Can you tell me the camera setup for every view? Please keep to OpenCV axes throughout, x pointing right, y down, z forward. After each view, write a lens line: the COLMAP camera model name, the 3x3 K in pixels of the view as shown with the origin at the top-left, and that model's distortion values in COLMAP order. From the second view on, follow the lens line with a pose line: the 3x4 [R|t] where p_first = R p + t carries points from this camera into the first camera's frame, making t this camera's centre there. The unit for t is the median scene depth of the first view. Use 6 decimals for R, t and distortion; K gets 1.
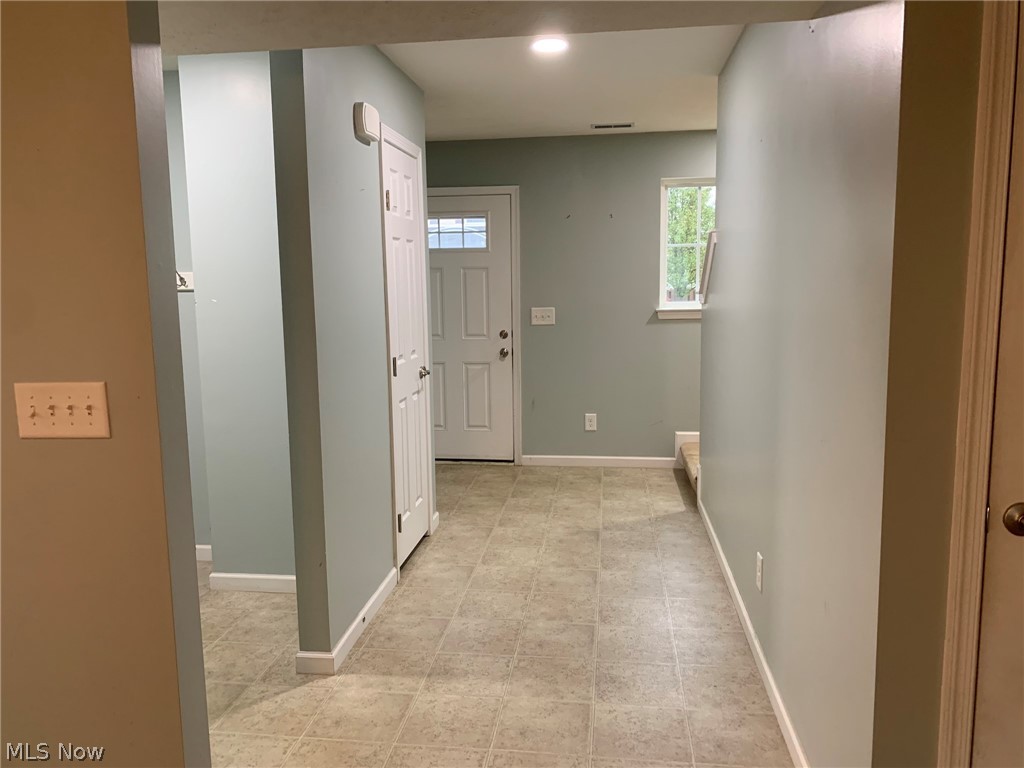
lens RADIAL K [[778.1, 0, 506.3], [0, 778.1, 382.8], [0, 0, 1]] dist [0.022075, -0.026143]
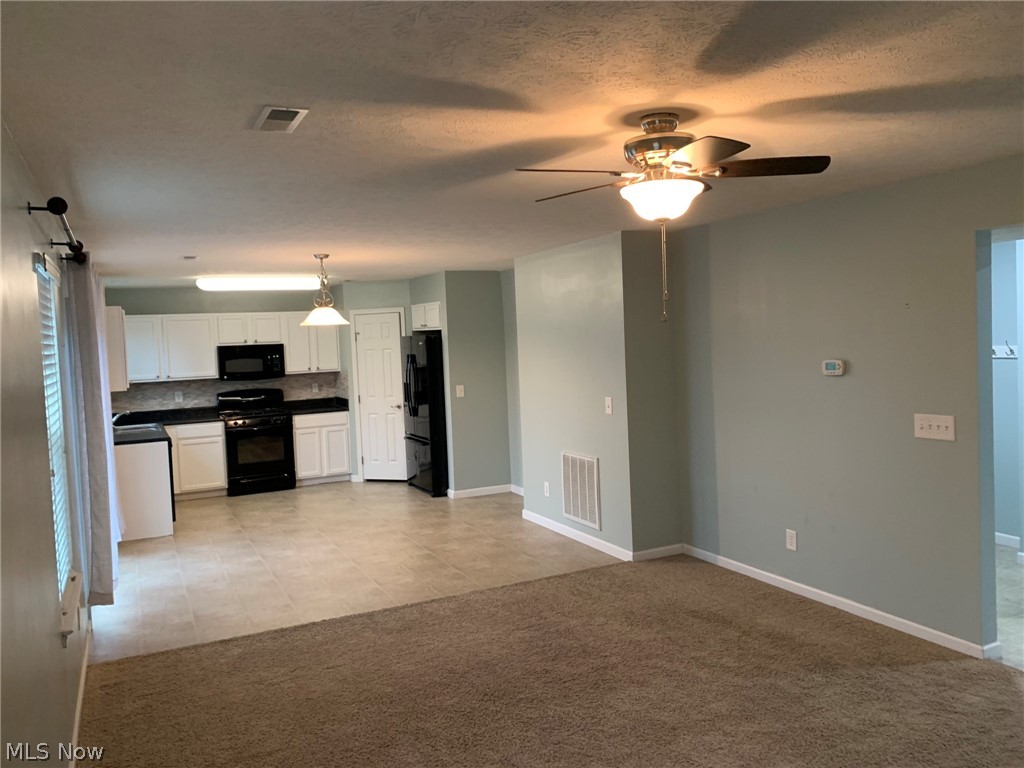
lens RADIAL K [[778.1, 0, 508.0], [0, 778.1, 378.7], [0, 0, 1]] dist [0.022075, -0.026143]
pose [[0.549631, 0.033609, -0.834731, 0.397696], [-0.075734, 0.997081, -0.009722, 0.007509], [0.831967, 0.068562, 0.550572, -0.802850]]
